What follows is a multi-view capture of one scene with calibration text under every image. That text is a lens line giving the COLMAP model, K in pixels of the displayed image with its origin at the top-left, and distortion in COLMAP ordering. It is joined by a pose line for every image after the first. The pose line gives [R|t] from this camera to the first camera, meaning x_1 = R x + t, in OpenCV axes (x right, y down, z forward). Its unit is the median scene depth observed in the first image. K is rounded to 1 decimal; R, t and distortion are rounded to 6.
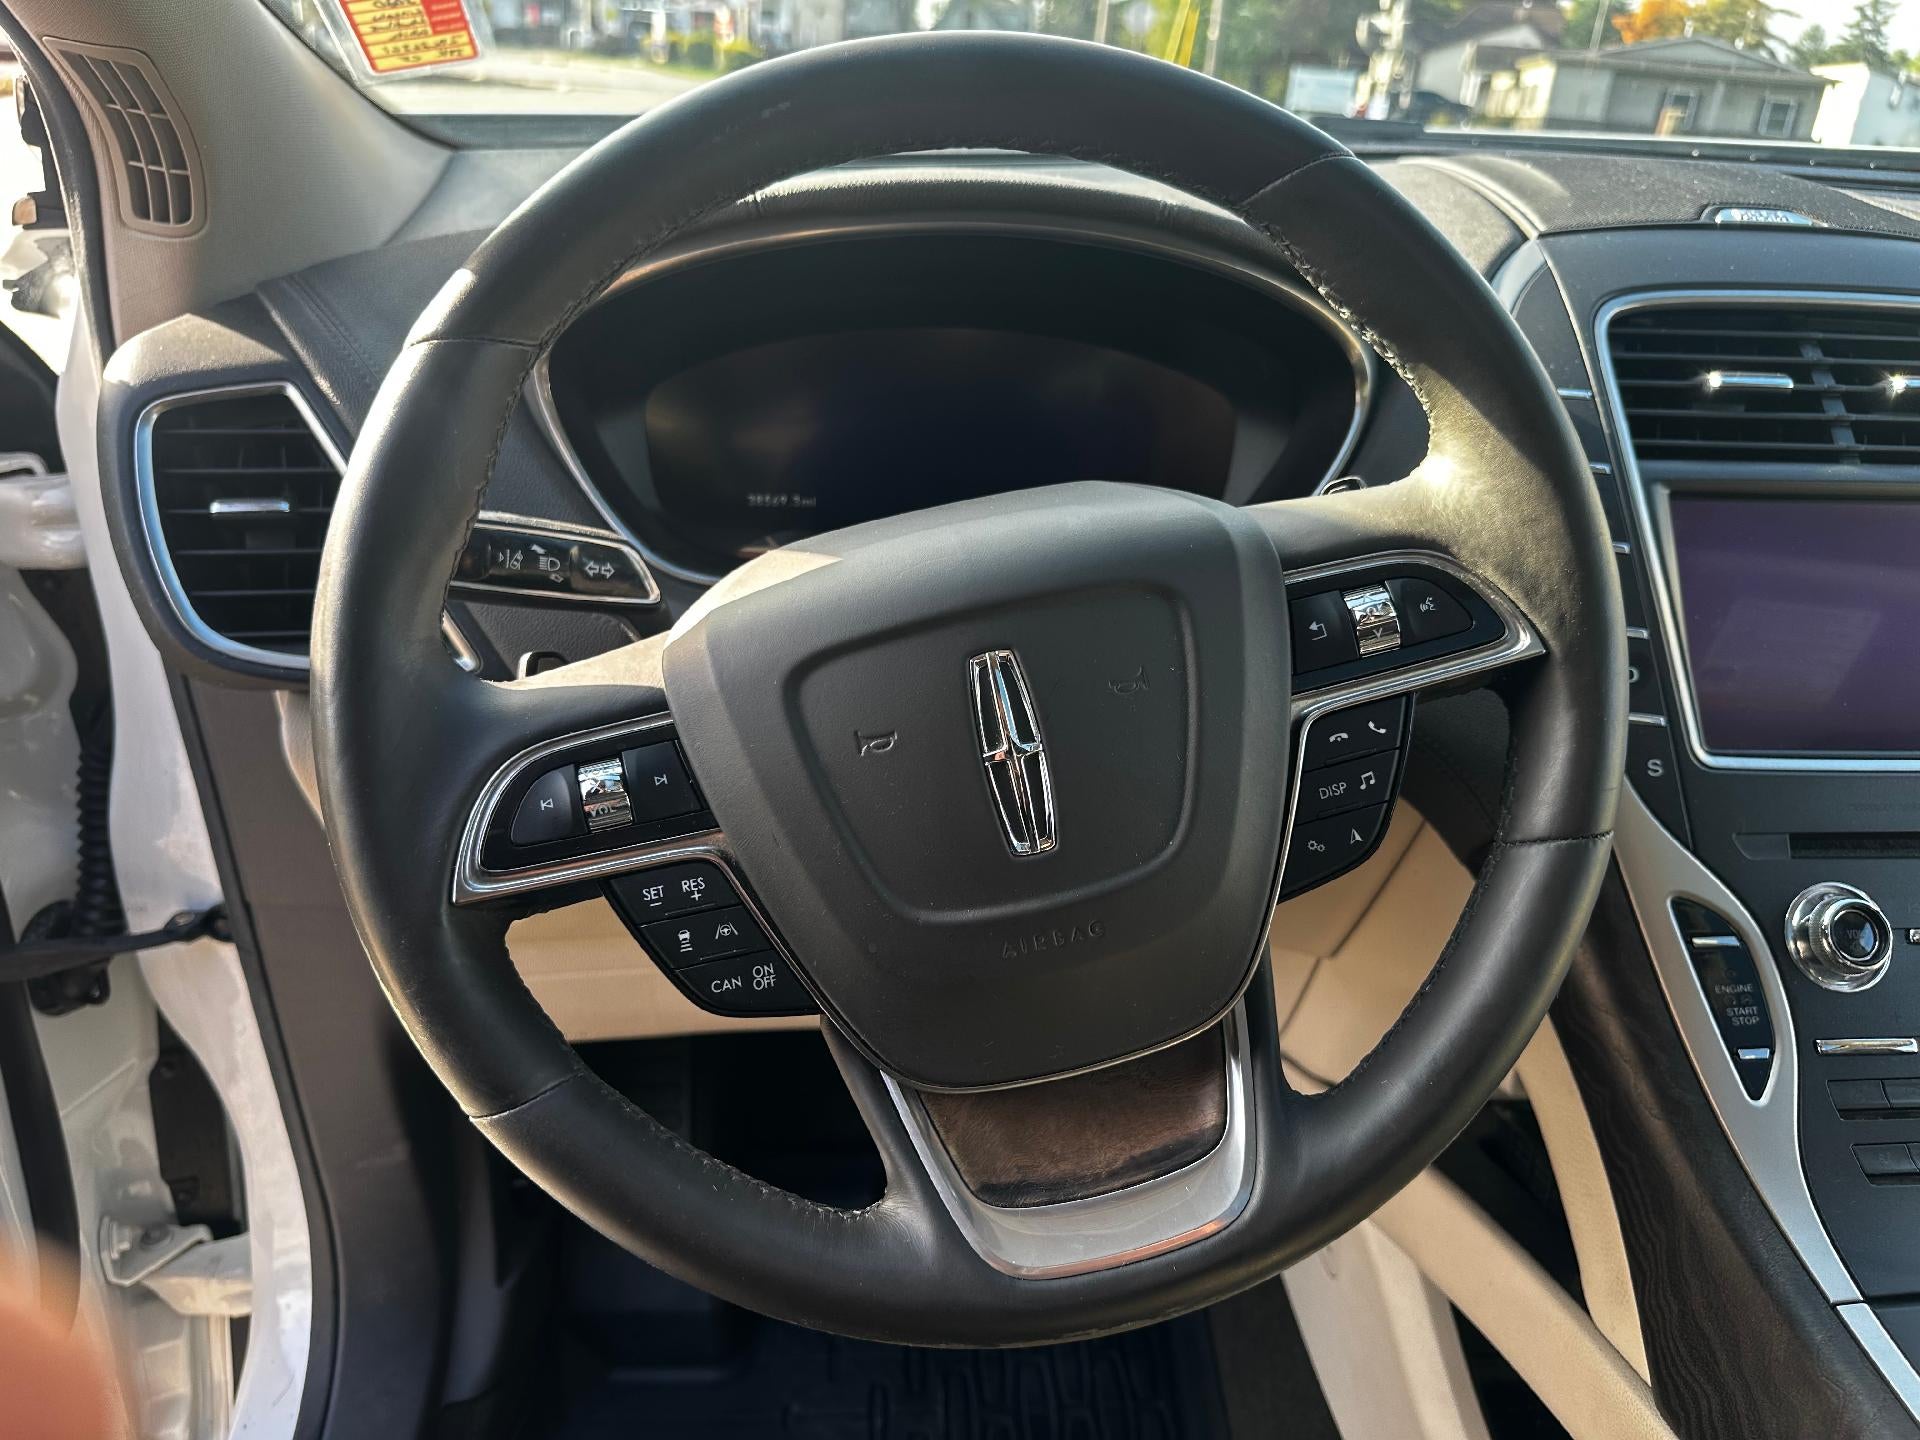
lens RADIAL K [[1320.1, 0, 955.6], [0, 1320.1, 717.8], [0, 0, 1]] dist [0.022591, -0.040221]
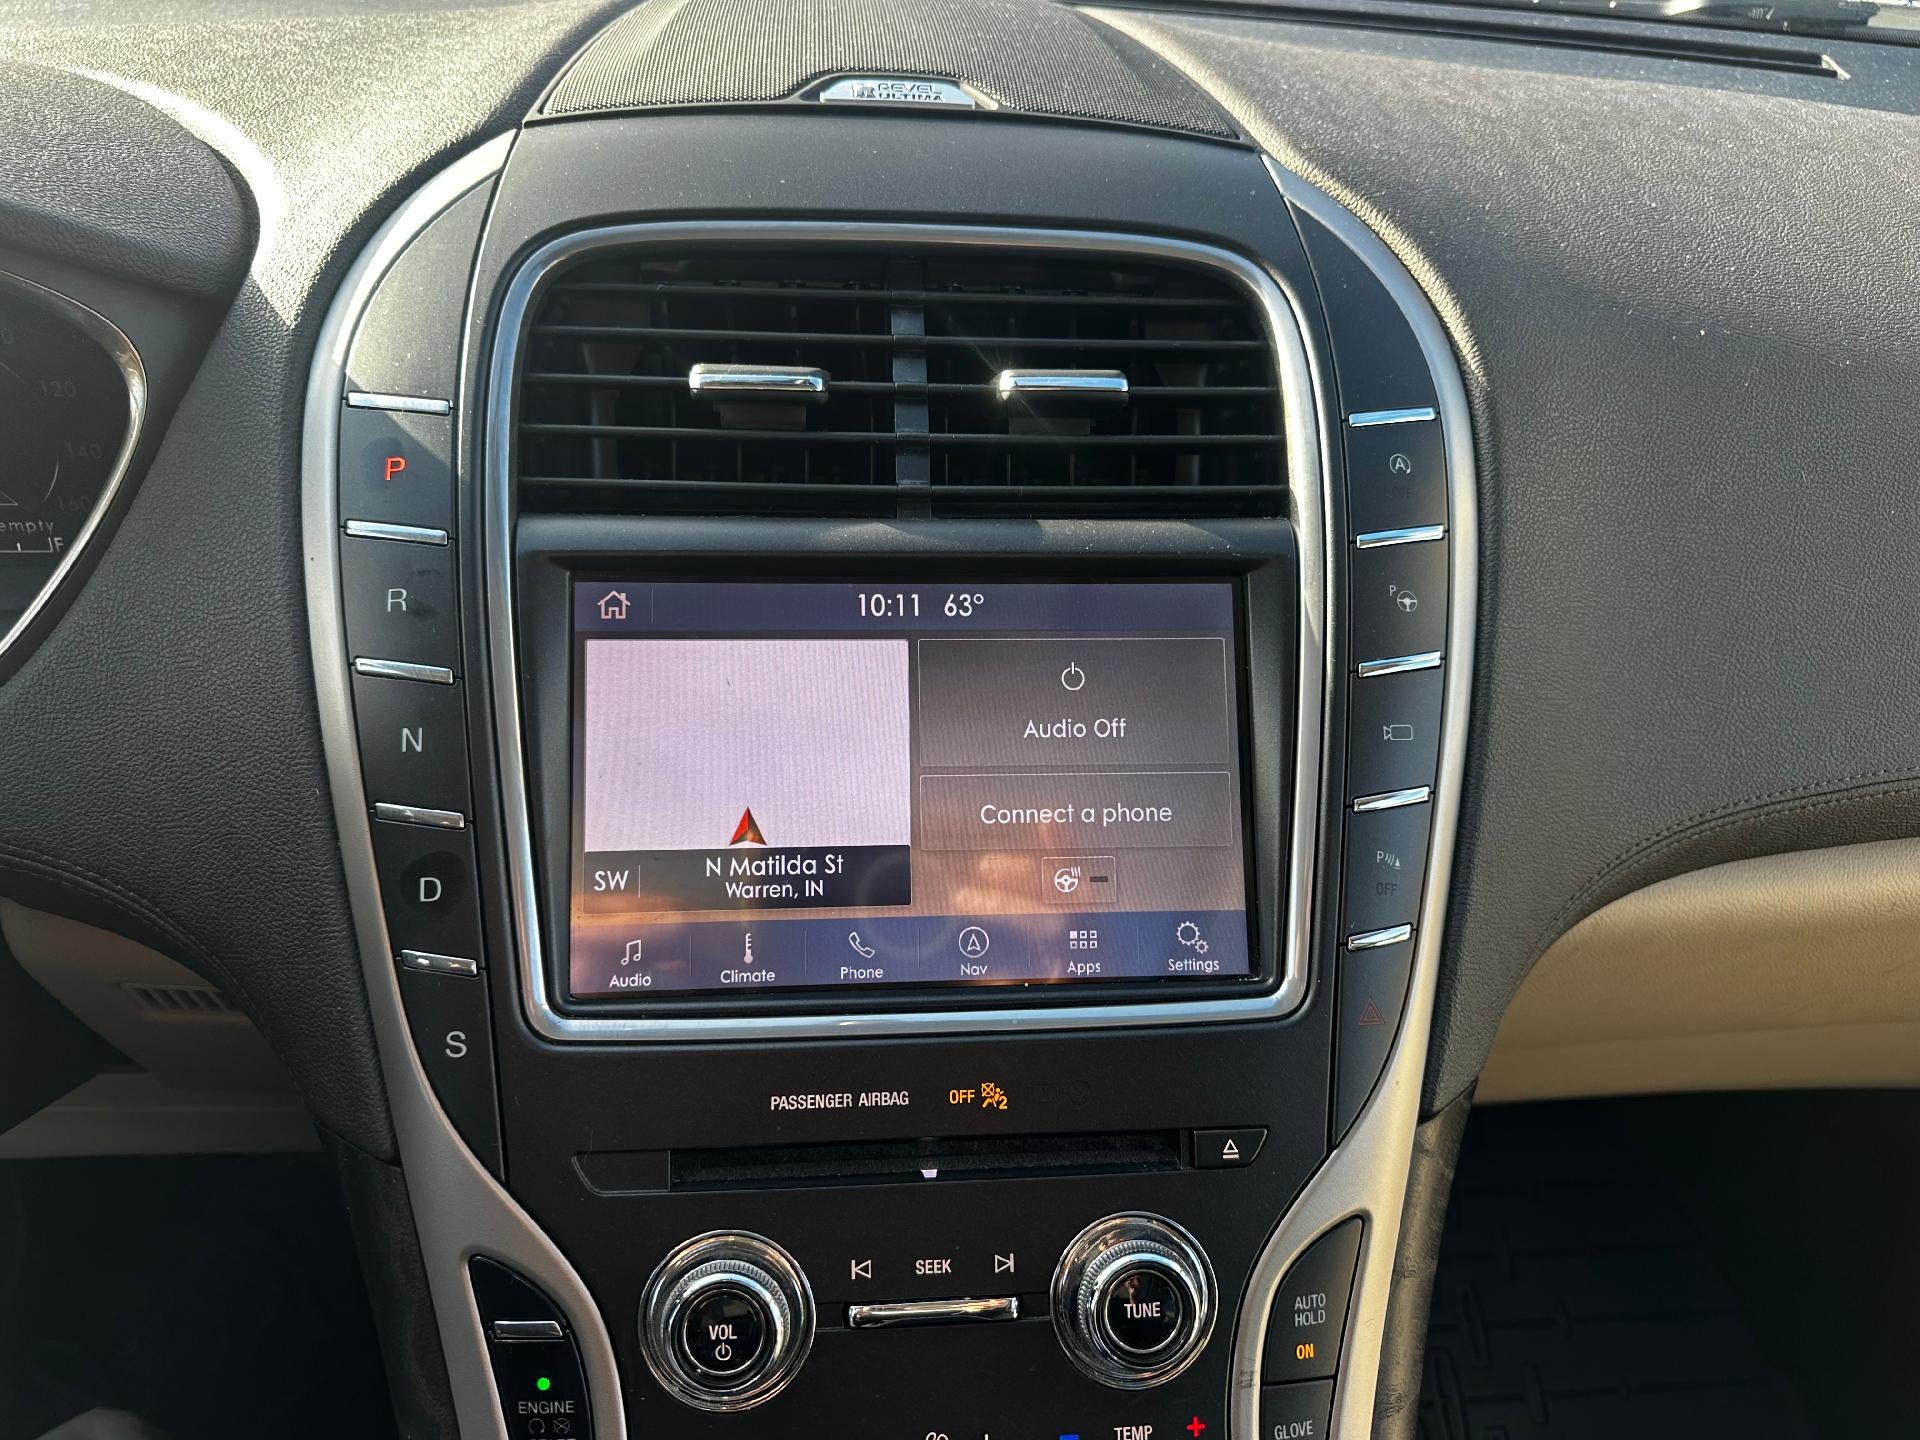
lens RADIAL K [[1320.1, 0, 955.2], [0, 1320.1, 725.3], [0, 0, 1]] dist [0.022591, -0.040221]
pose [[0.999882, 0.003470, 0.014991, 0.549658], [-0.005095, 0.993946, 0.109749, -0.130204], [-0.014520, -0.109812, 0.993846, 0.296214]]
